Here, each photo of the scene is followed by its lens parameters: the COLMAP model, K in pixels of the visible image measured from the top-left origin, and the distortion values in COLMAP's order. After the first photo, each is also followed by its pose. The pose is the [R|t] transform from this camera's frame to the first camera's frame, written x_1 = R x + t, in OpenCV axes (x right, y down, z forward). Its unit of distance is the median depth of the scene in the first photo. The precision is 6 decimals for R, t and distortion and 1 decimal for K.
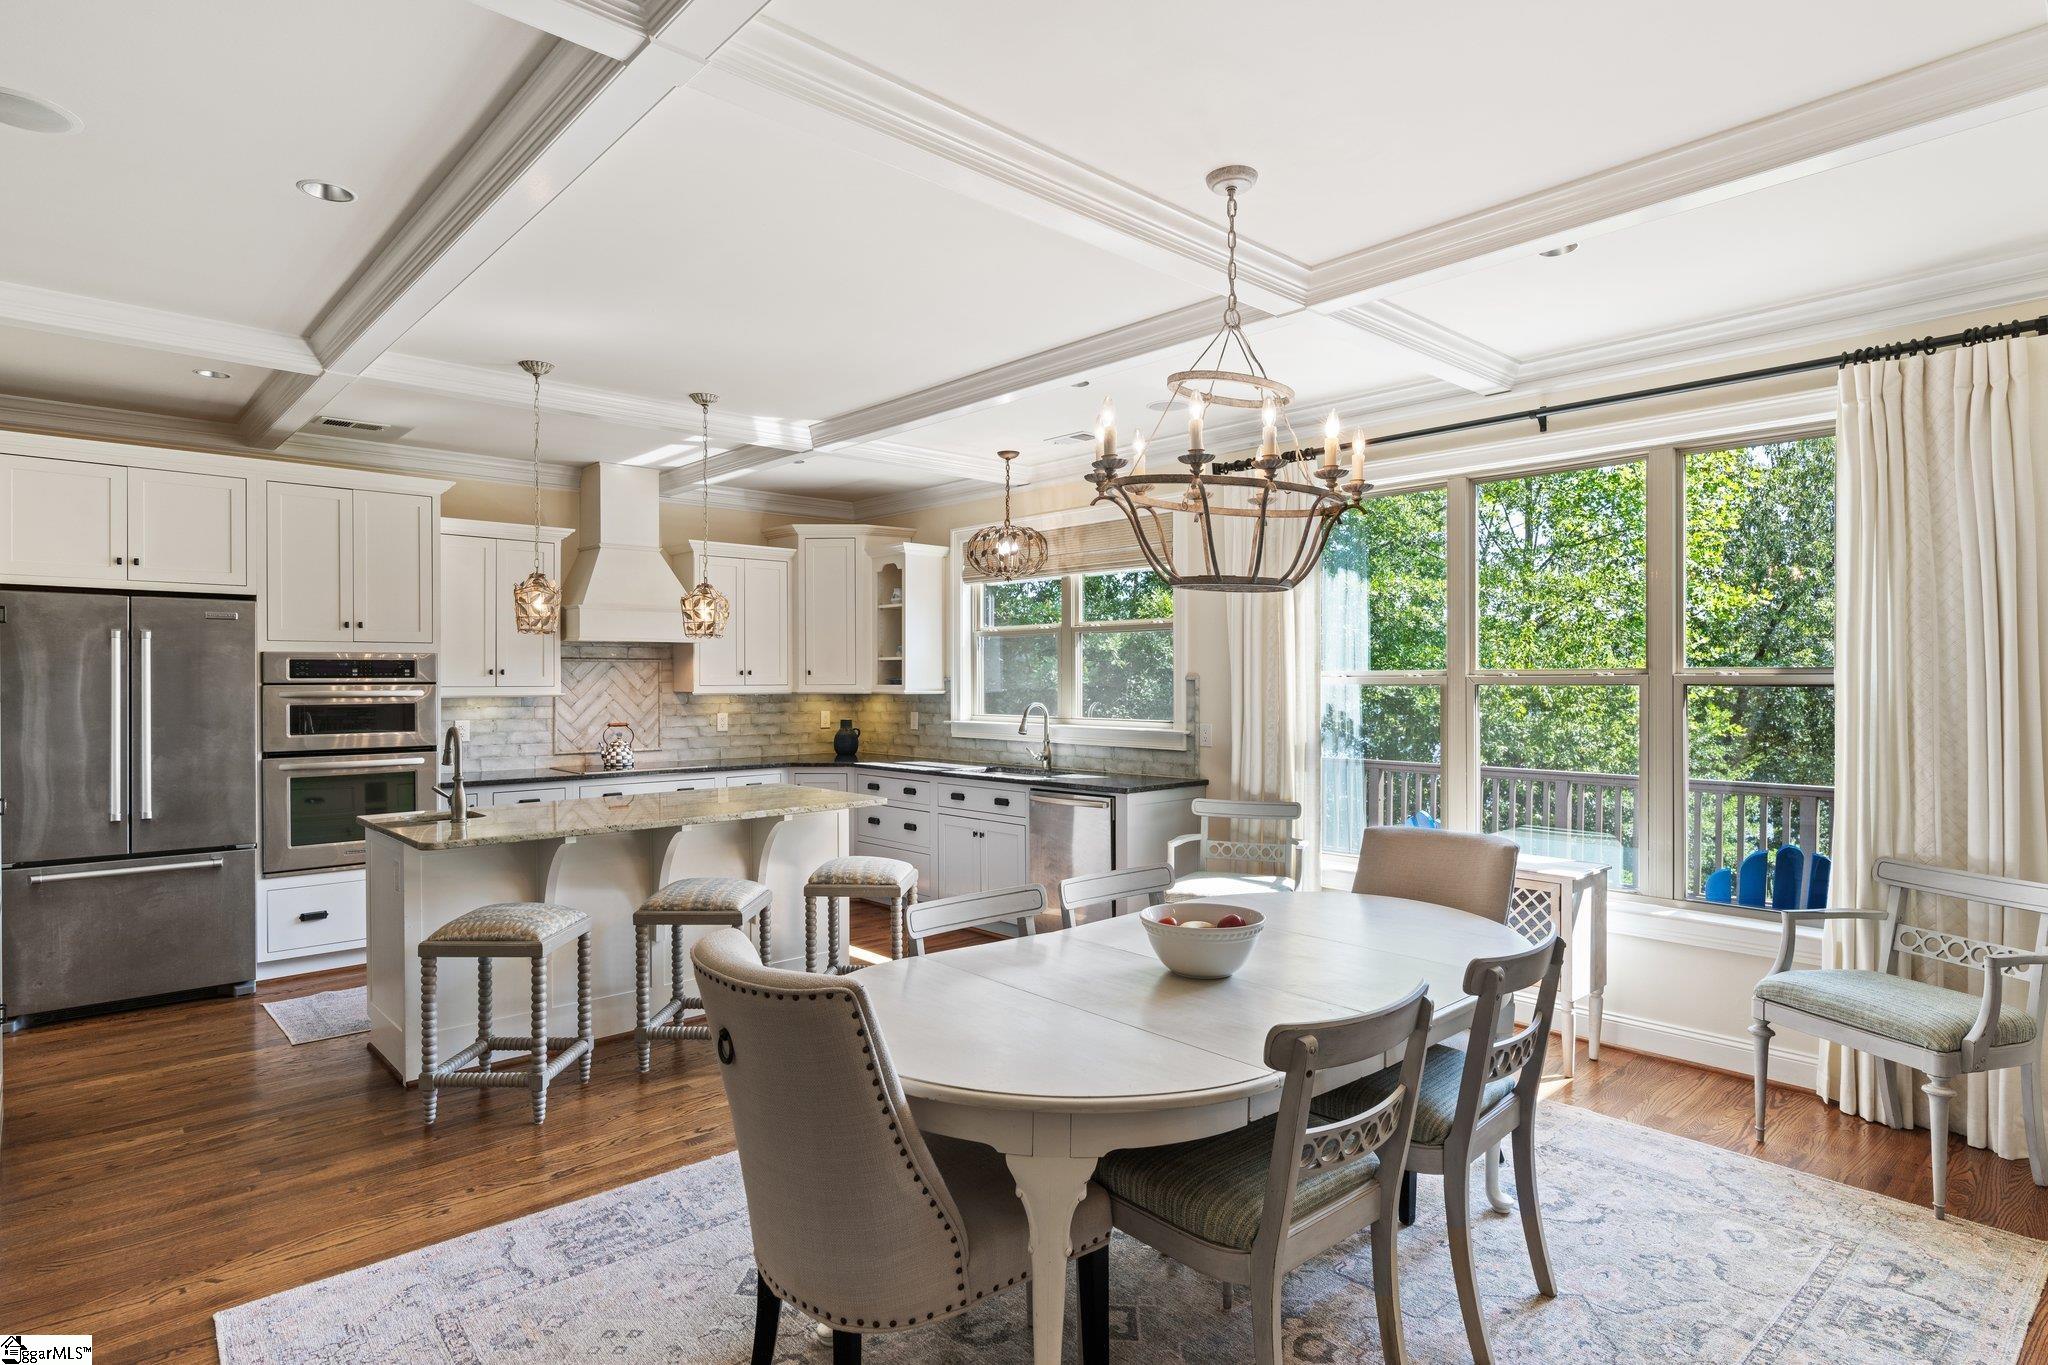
lens RADIAL K [[1091.3, 0, 1037.7], [0, 1091.3, 681.6], [0, 0, 1]] dist [-0.016481, 0.002188]
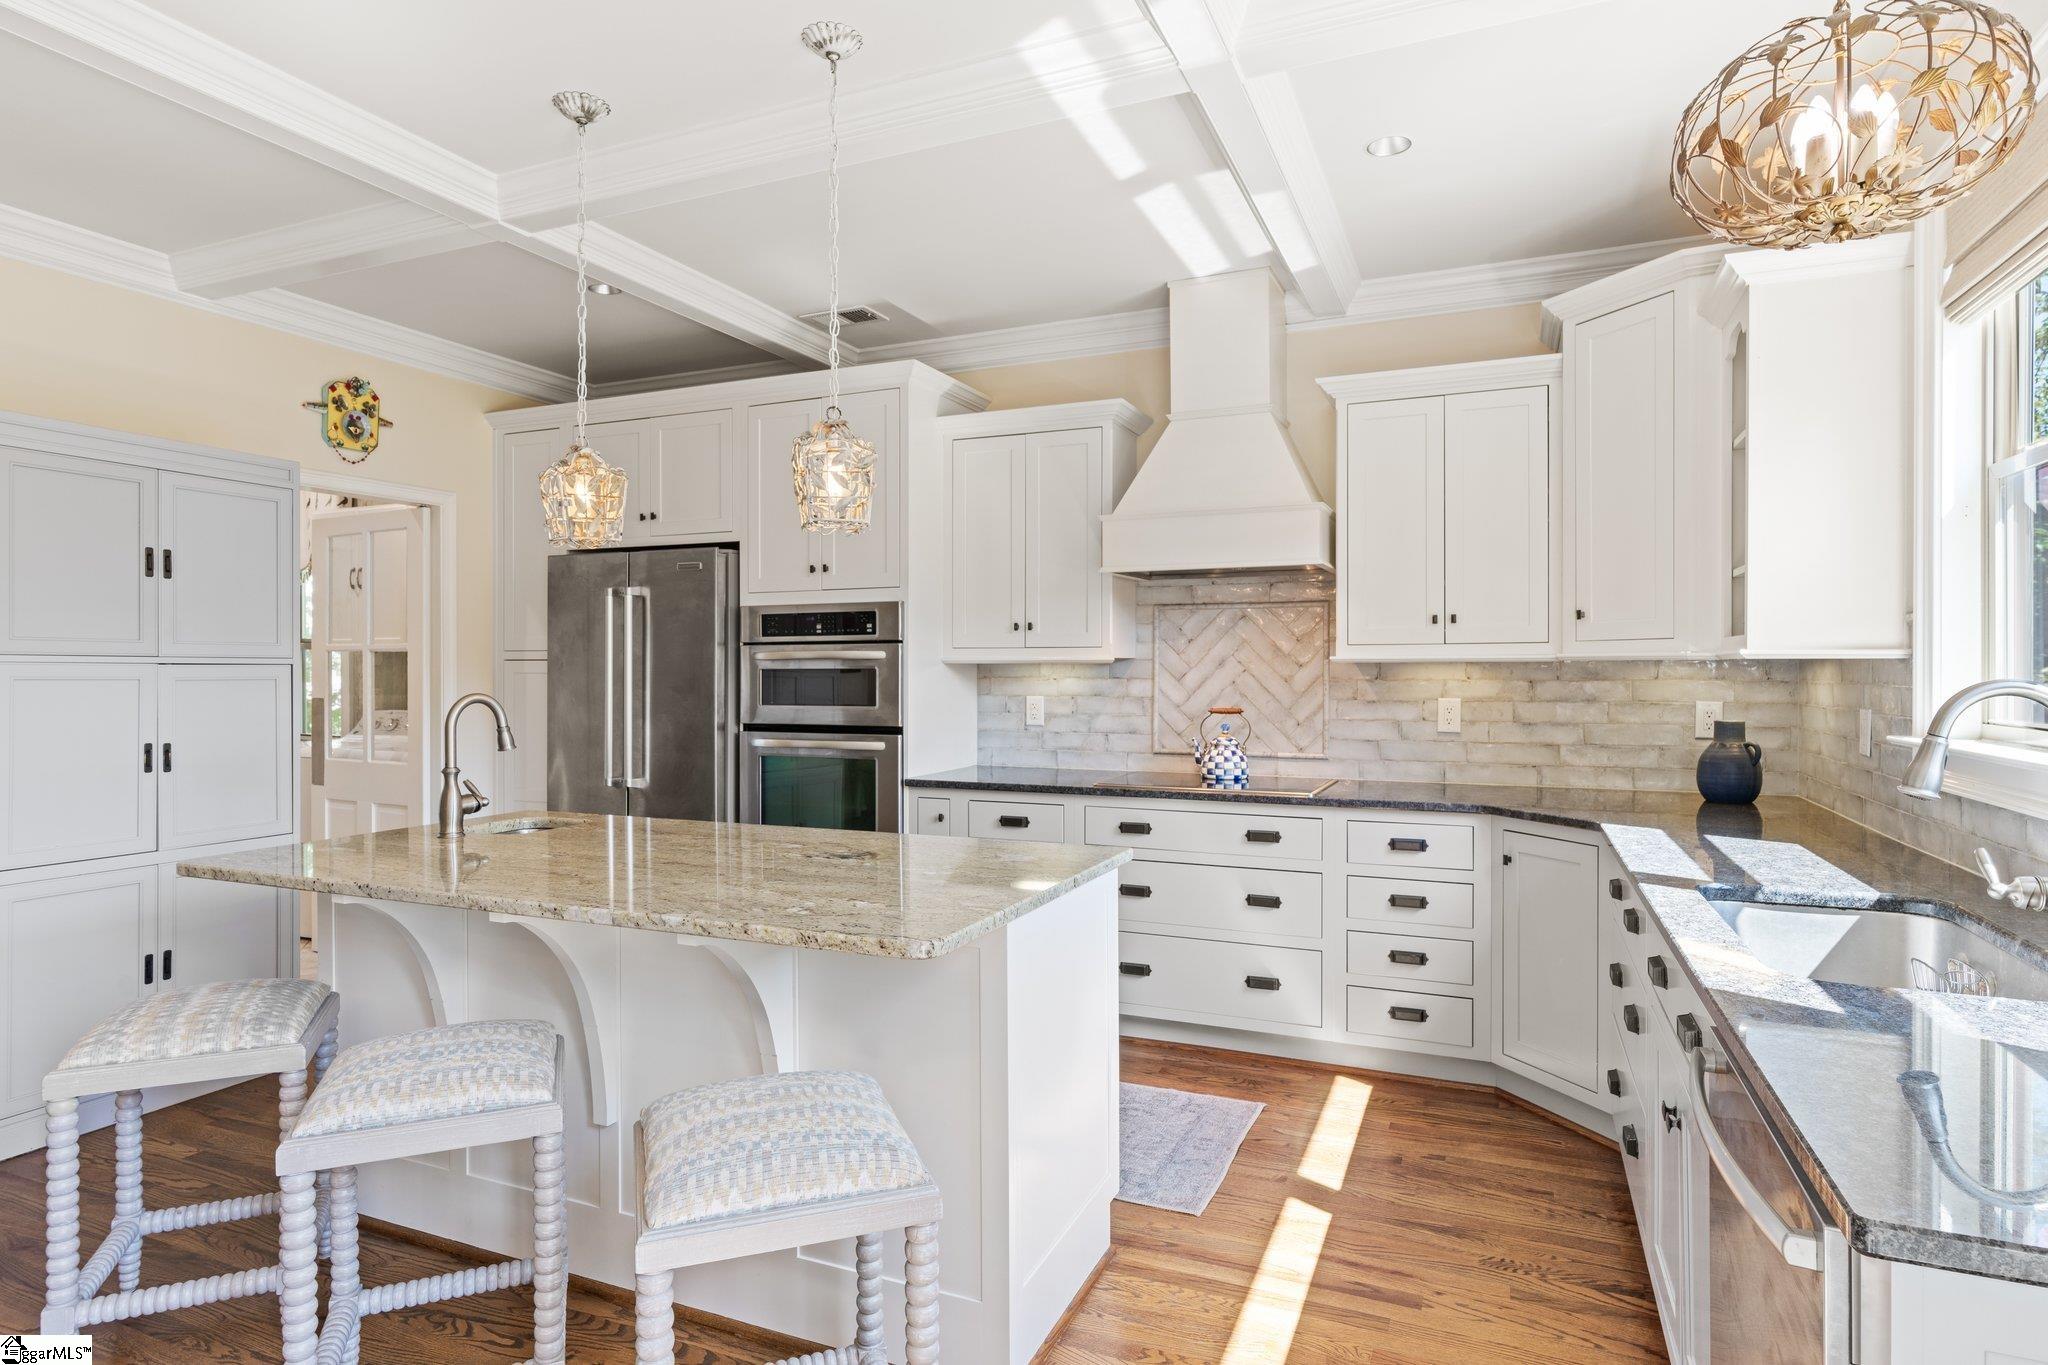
lens RADIAL K [[1091.3, 0, 1040.8], [0, 1091.3, 671.0], [0, 0, 1]] dist [-0.016481, 0.002188]
pose [[0.400250, 0.001835, -0.916404, 0.138142], [-0.001461, 0.999998, 0.001365, 0.017610], [0.916405, 0.000793, 0.400252, 0.695242]]
